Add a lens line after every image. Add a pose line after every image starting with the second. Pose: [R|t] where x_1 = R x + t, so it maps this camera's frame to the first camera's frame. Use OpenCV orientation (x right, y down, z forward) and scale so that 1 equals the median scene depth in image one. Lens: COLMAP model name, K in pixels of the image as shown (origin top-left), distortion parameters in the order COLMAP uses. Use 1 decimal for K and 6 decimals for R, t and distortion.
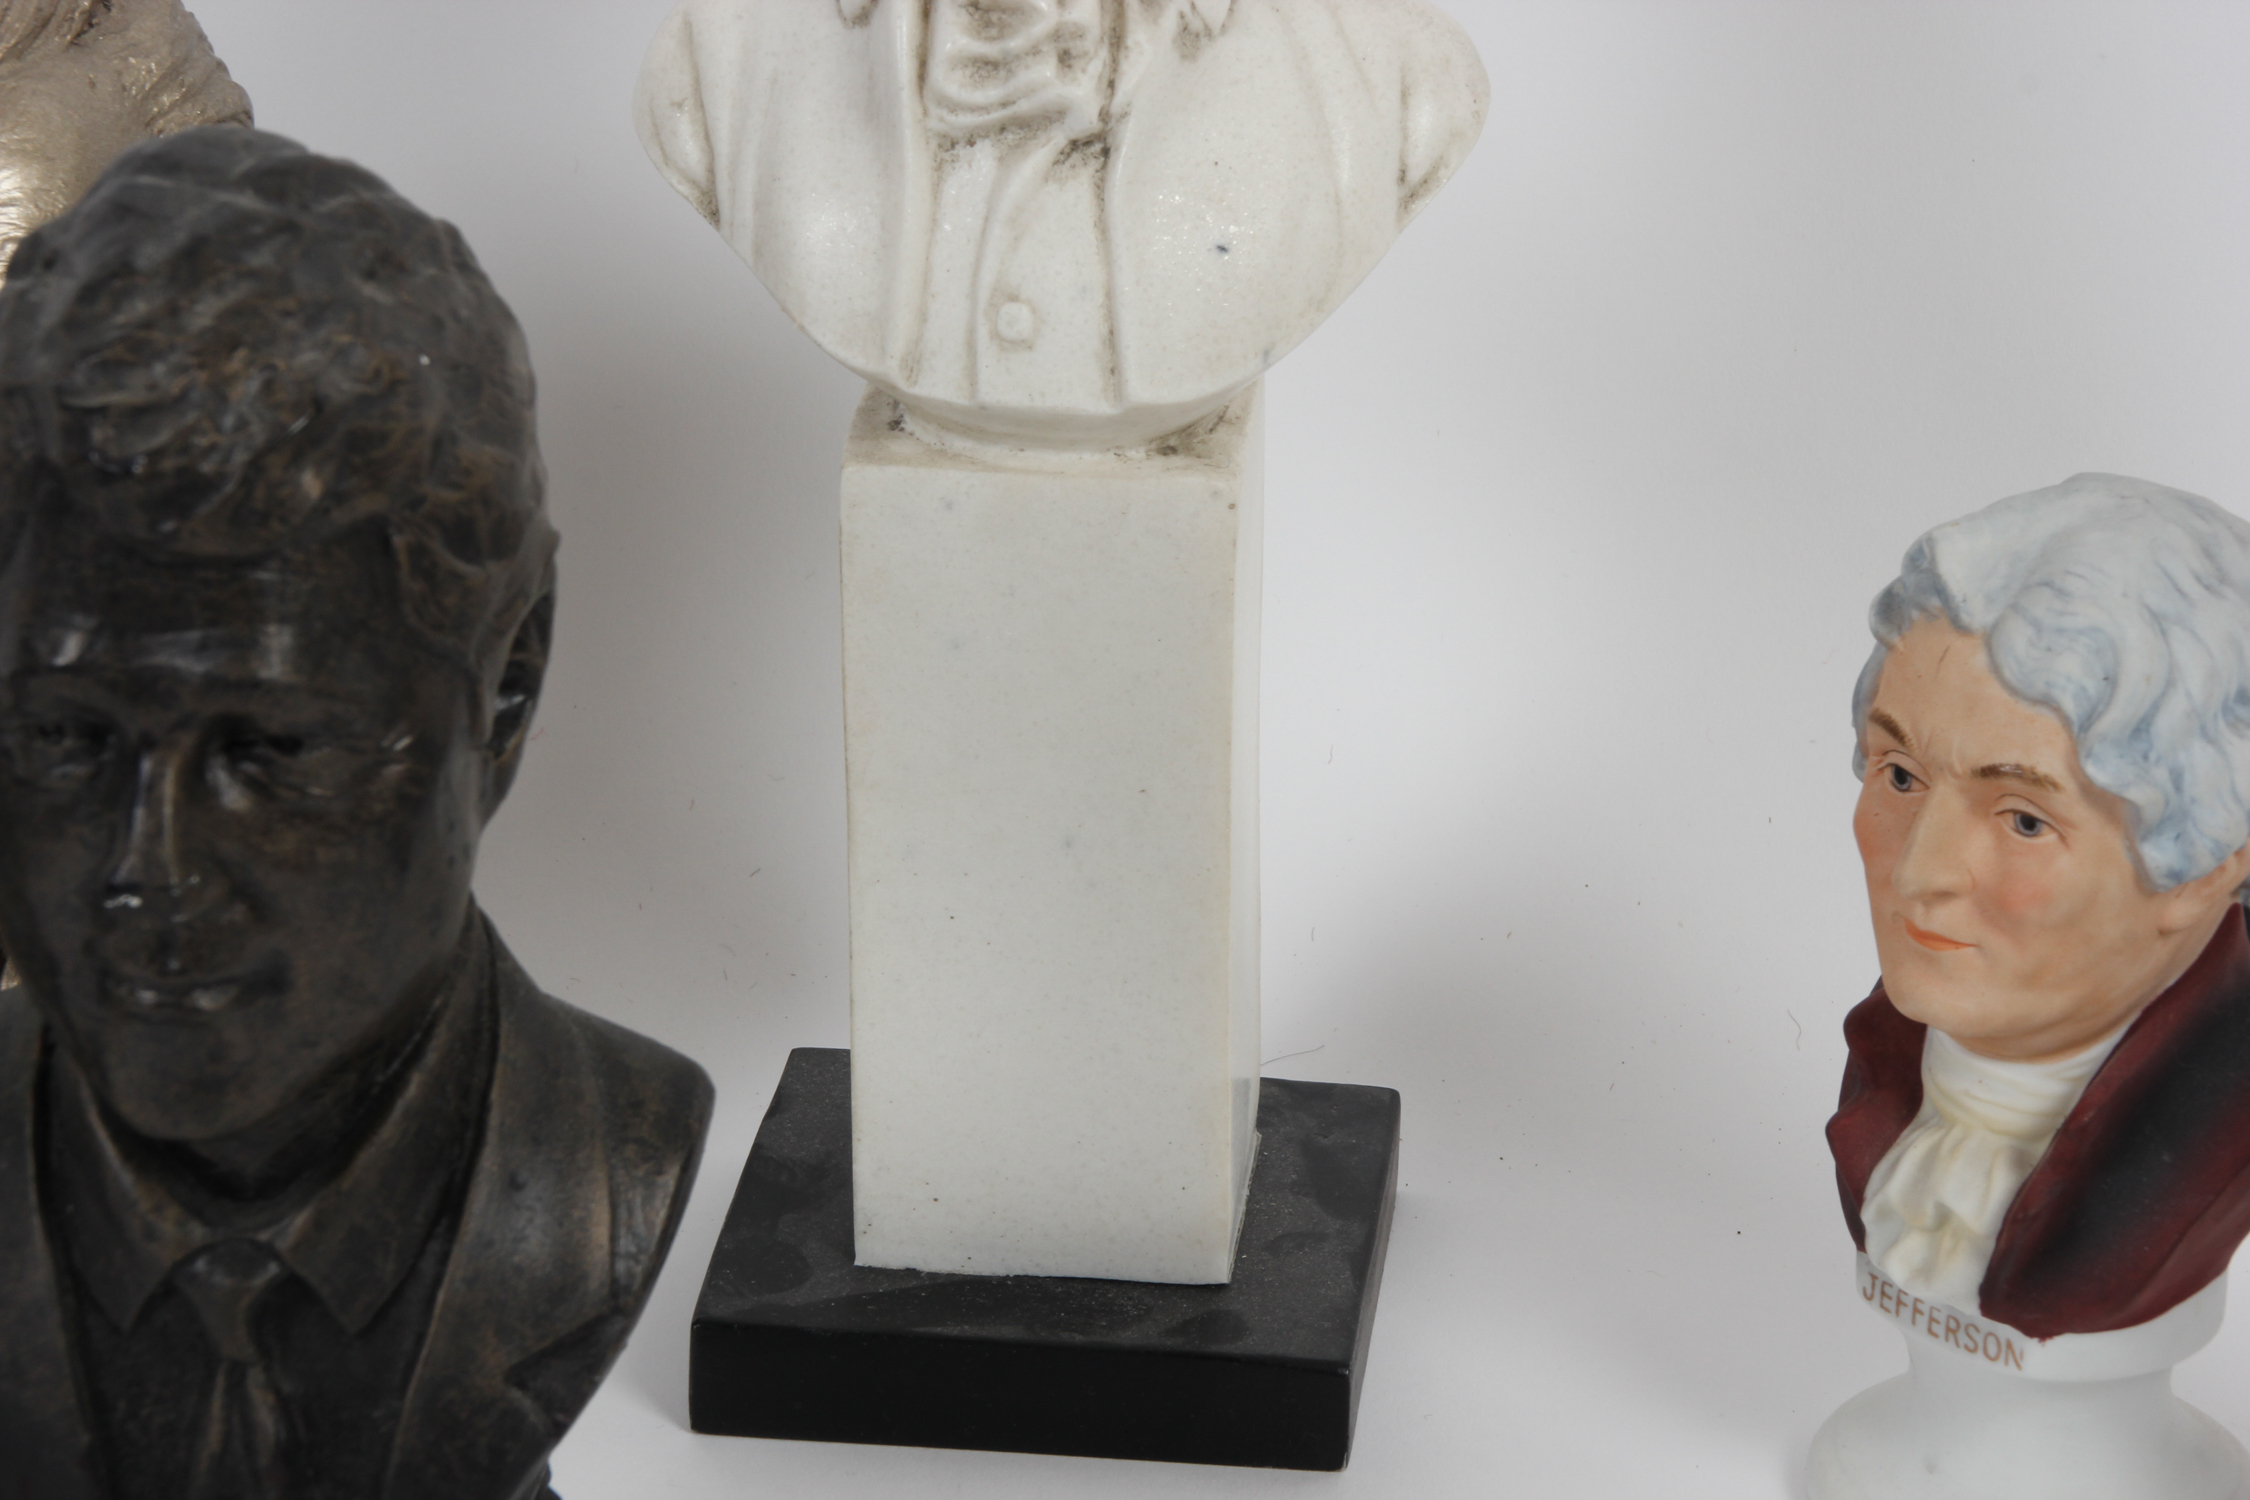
lens RADIAL K [[7036.8, 0, 1146.3], [0, 7036.8, 807.1], [0, 0, 1]] dist [0.525438, 0.000000]
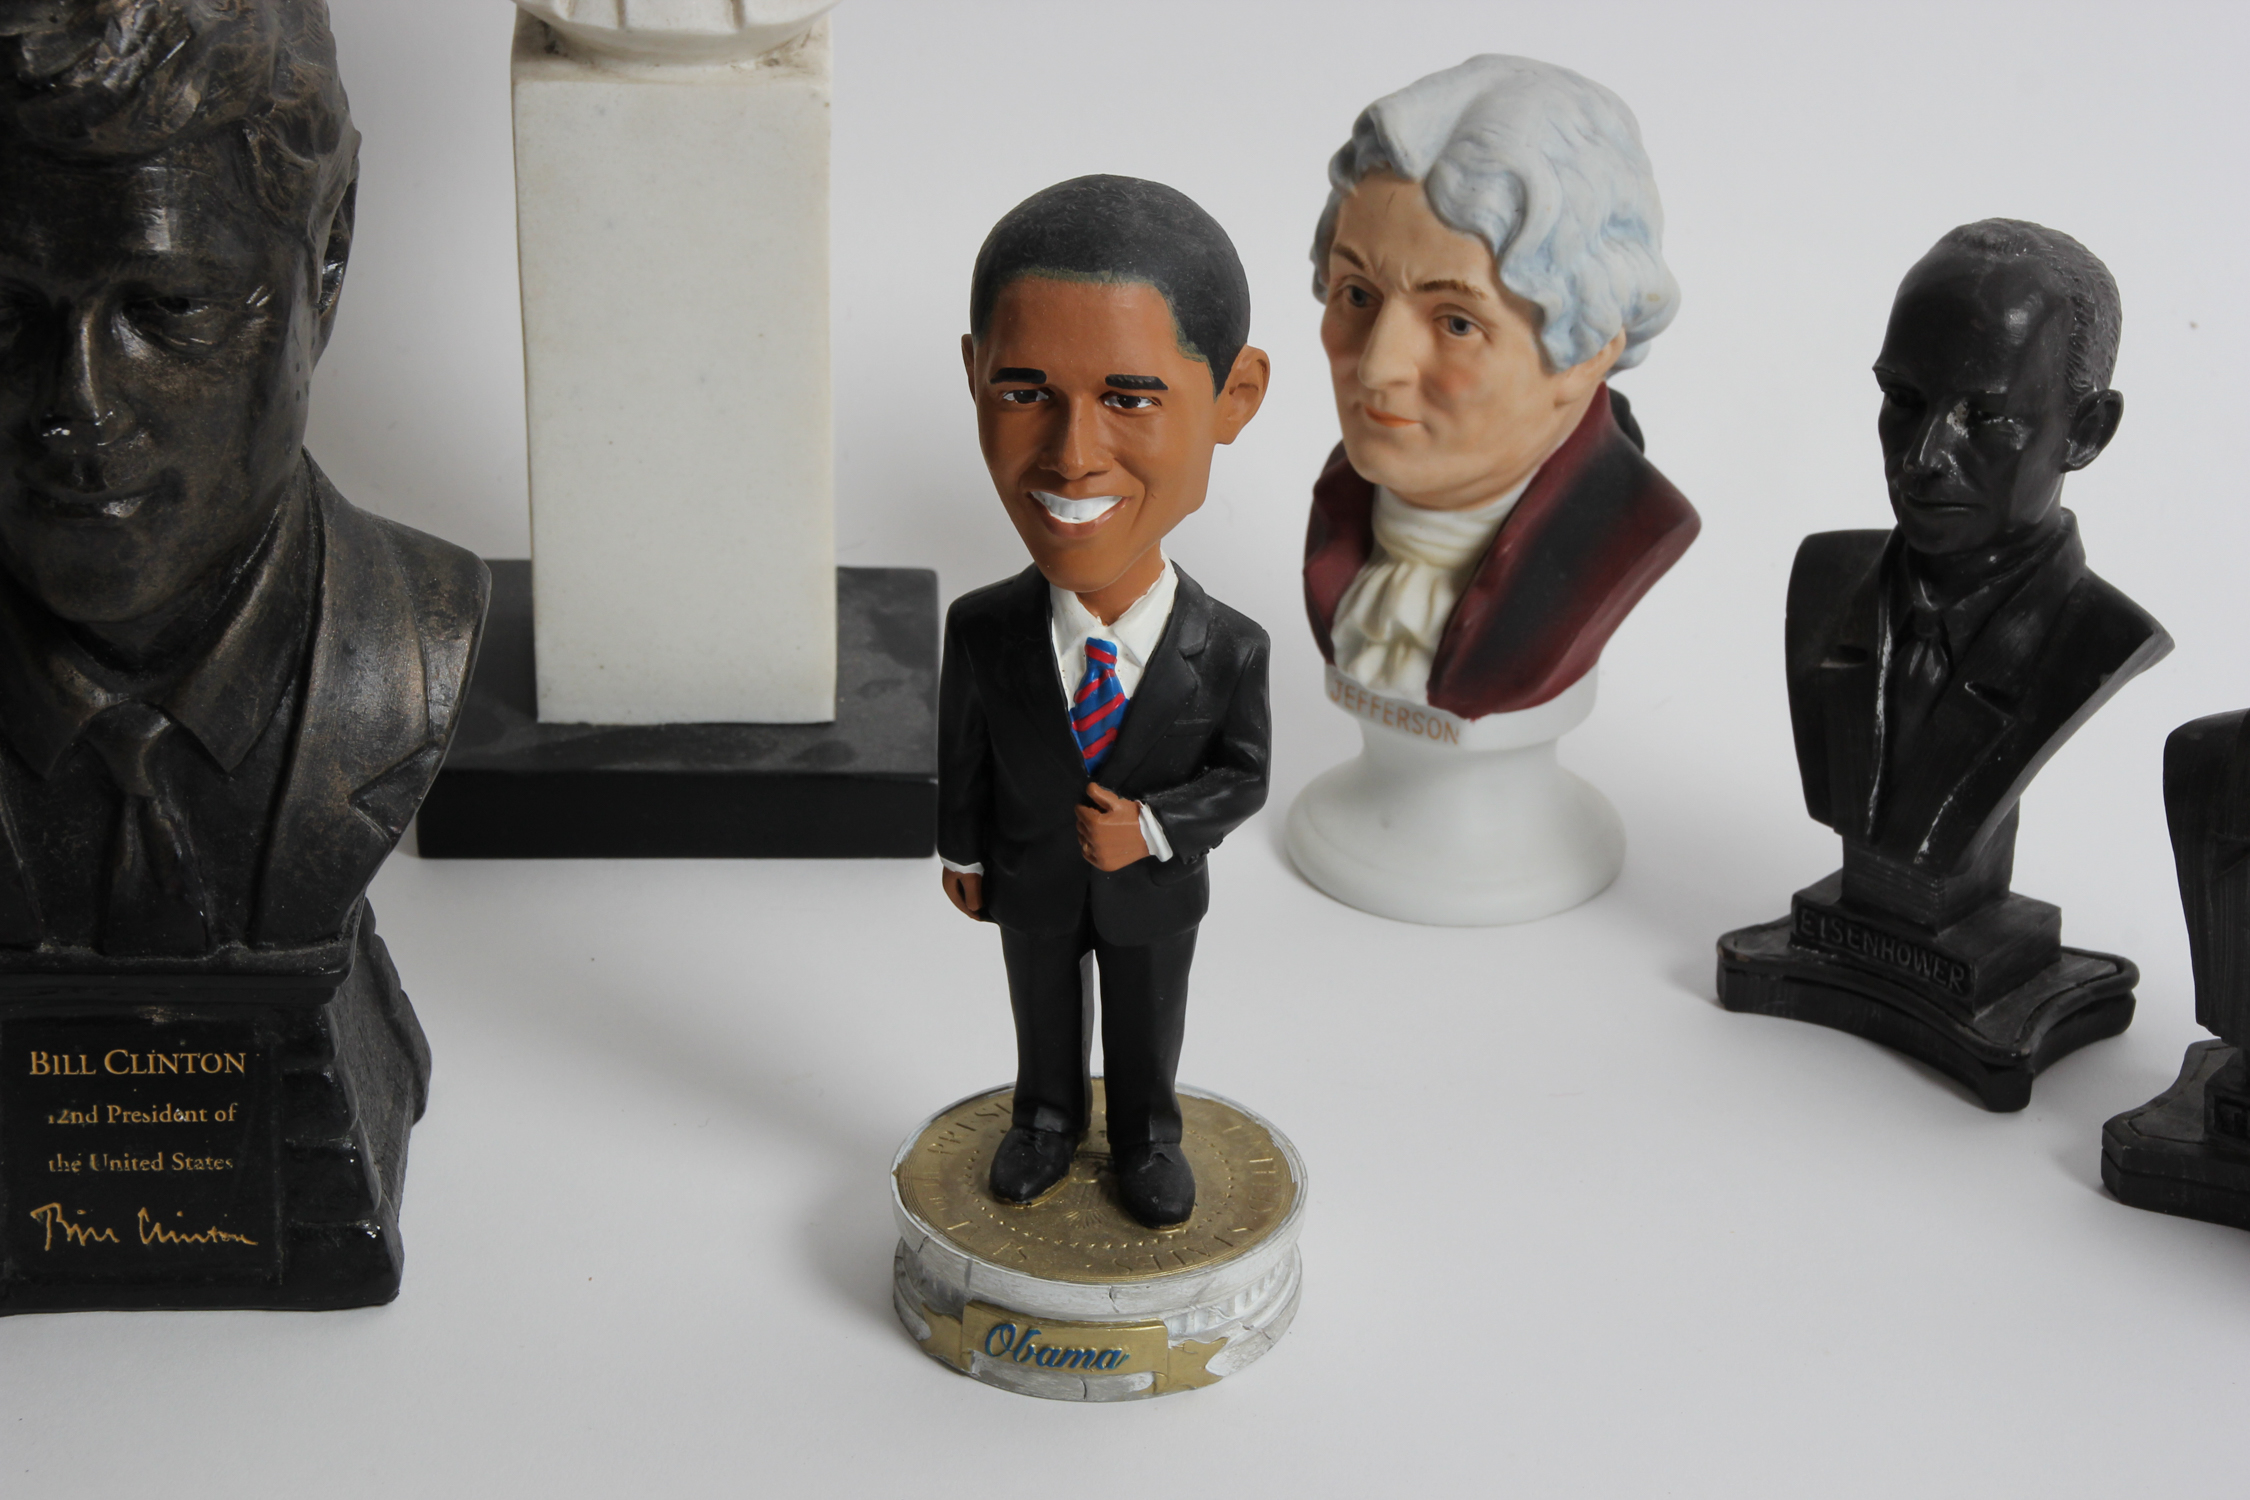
lens RADIAL K [[5845.2, 0, 1142.0], [0, 5845.2, 785.8], [0, 0, 1]] dist [0.449669, 0.000000]
pose [[0.988506, -0.054932, 0.140850, -0.089500], [0.046306, 0.996888, 0.063802, 0.014895], [-0.143917, -0.056547, 0.987973, -0.066864]]
